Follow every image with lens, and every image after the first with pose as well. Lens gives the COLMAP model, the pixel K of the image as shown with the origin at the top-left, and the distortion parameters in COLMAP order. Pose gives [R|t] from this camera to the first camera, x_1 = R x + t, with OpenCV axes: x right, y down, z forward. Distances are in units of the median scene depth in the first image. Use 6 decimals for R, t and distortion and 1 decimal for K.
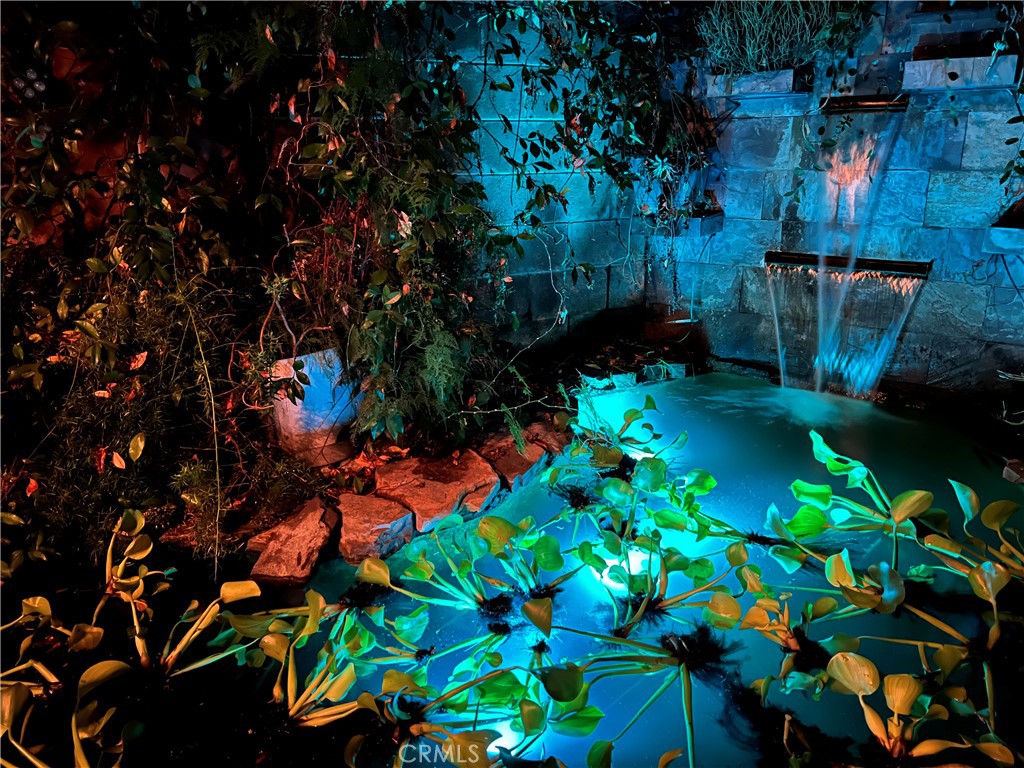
lens RADIAL K [[781.2, 0, 512.0], [0, 781.2, 384.0], [0, 0, 1]] dist [0.003269, -0.001045]
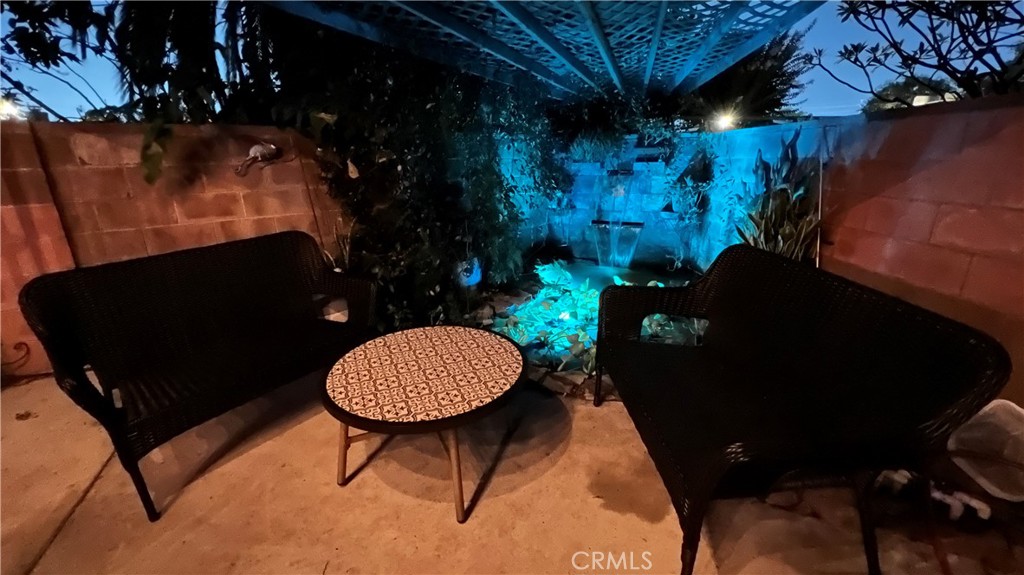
lens RADIAL K [[439.6, 0, 512.0], [0, 439.6, 287.5], [0, 0, 1]] dist [-0.000284, -0.000004]
pose [[0.969916, -0.069845, 0.233206, -0.379856], [0.070986, 0.997471, 0.003507, 0.057895], [-0.232861, 0.013153, 0.972421, -0.551596]]
